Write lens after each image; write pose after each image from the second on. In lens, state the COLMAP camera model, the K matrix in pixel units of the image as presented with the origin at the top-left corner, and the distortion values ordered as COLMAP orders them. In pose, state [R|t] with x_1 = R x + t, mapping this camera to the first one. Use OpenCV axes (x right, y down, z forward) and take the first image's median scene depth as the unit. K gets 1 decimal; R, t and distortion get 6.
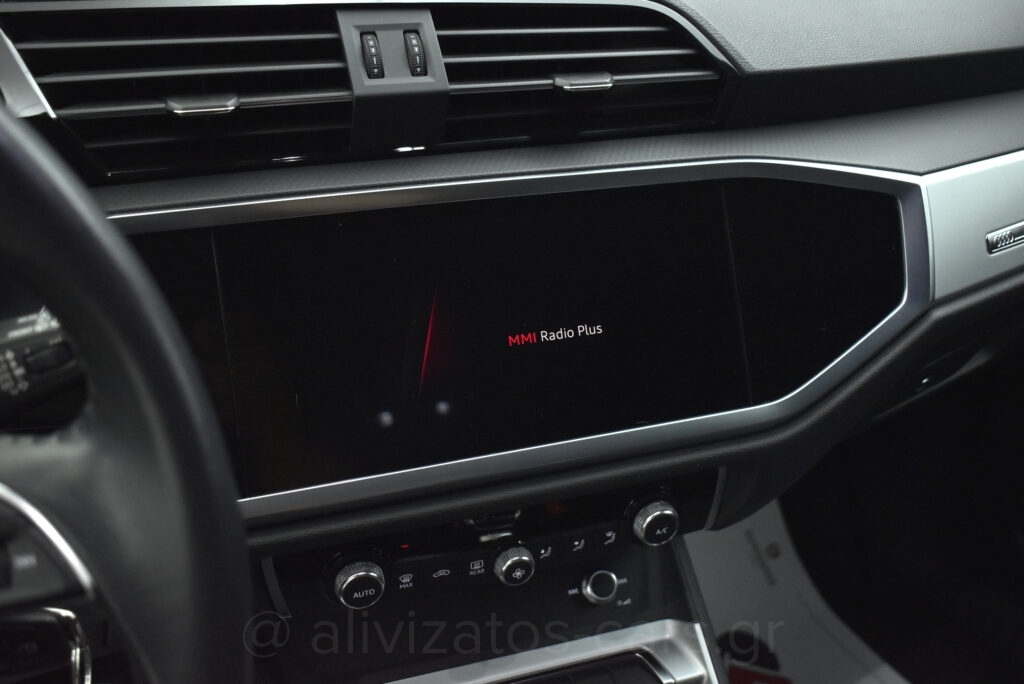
lens RADIAL K [[1120.8, 0, 517.6], [0, 1120.8, 334.5], [0, 0, 1]] dist [-0.079378, 0.000000]
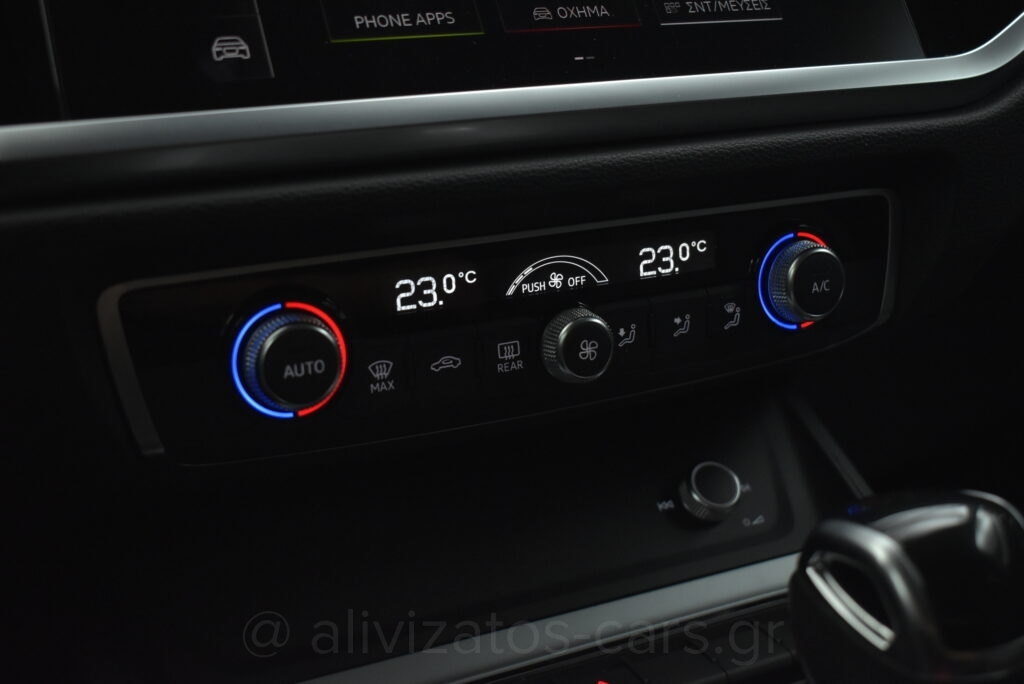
lens RADIAL K [[1287.7, 0, 518.1], [0, 1287.7, 344.8], [0, 0, 1]] dist [-0.055069, 0.000000]
pose [[0.989899, -0.110555, 0.088759, -0.088533], [0.130747, 0.953953, -0.269960, 0.379195], [-0.054827, 0.278838, 0.958772, 0.412171]]
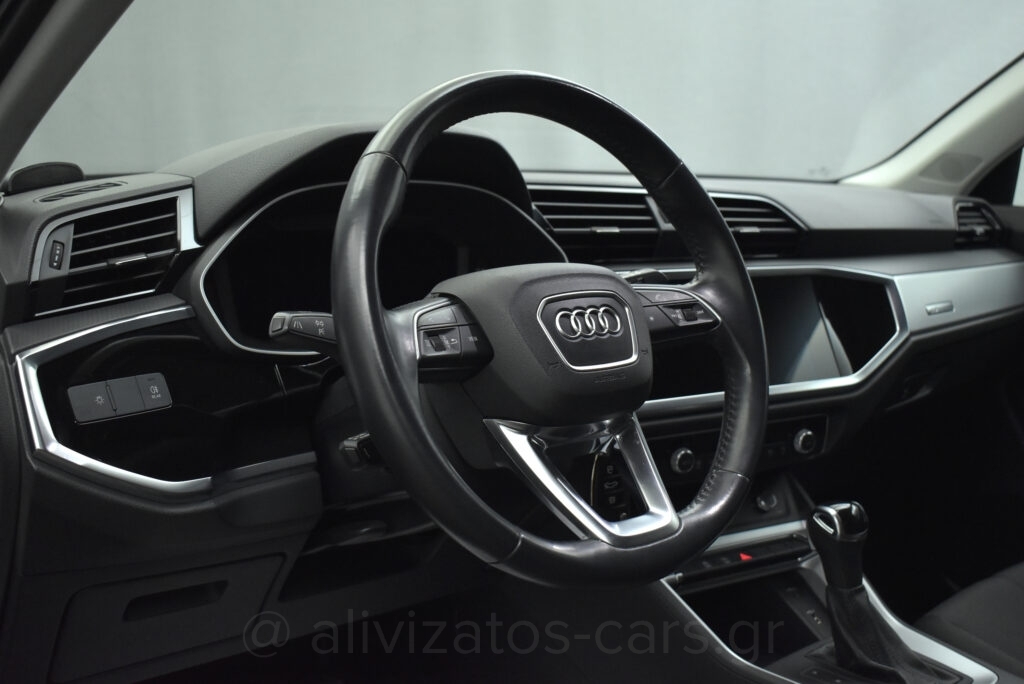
lens RADIAL K [[1120.8, 0, 515.5], [0, 1120.8, 340.6], [0, 0, 1]] dist [-0.079378, 0.000000]
pose [[0.986070, -0.038638, 0.161782, -0.733560], [0.087898, 0.946788, -0.309623, 0.599708], [-0.141210, 0.319530, 0.936995, -0.883556]]
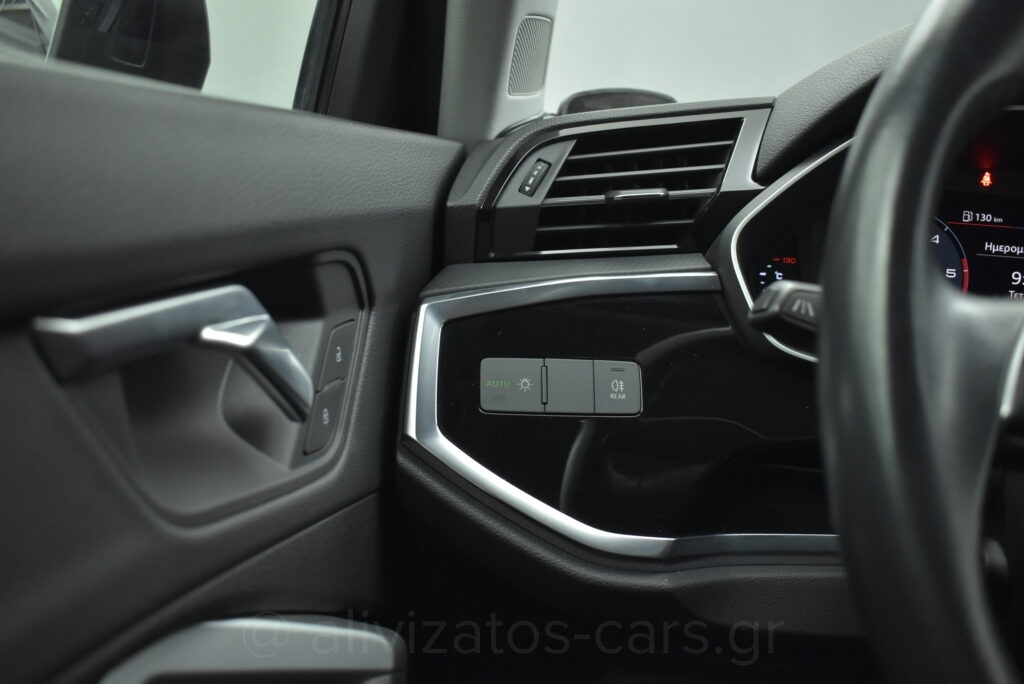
lens RADIAL K [[943.8, 0, 519.6], [0, 943.8, 335.3], [0, 0, 1]] dist [-0.069437, 0.000000]
pose [[0.818105, 0.110466, -0.564360, -0.588351], [-0.297765, 0.920947, -0.251382, 0.368622], [0.491977, 0.373703, 0.786324, -0.163466]]
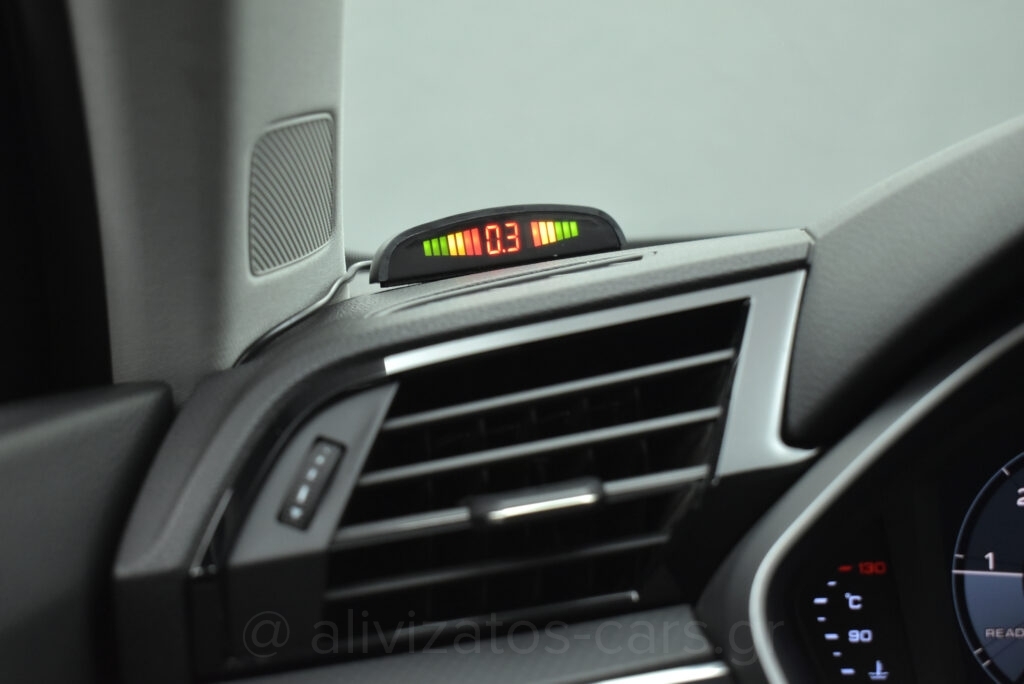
lens RADIAL K [[1574.3, 0, 510.4], [0, 1574.3, 340.2], [0, 0, 1]] dist [-0.037696, 0.000000]
pose [[0.861719, -0.008886, -0.507308, -0.673666], [-0.193097, 0.918866, -0.344091, 0.172749], [0.469206, 0.394469, 0.790088, -0.036996]]
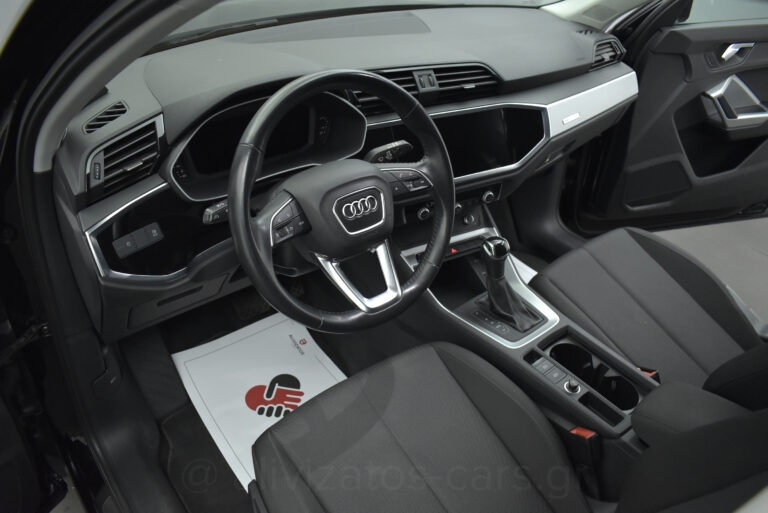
lens RADIAL K [[593.7, 0, 385.1], [0, 593.7, 259.3], [0, 0, 1]] dist [-0.106803, 0.017840]
pose [[0.987380, -0.083306, 0.134688, -0.569687], [0.066200, 0.989711, 0.126847, 0.103894], [-0.143869, -0.116330, 0.982735, -1.100990]]
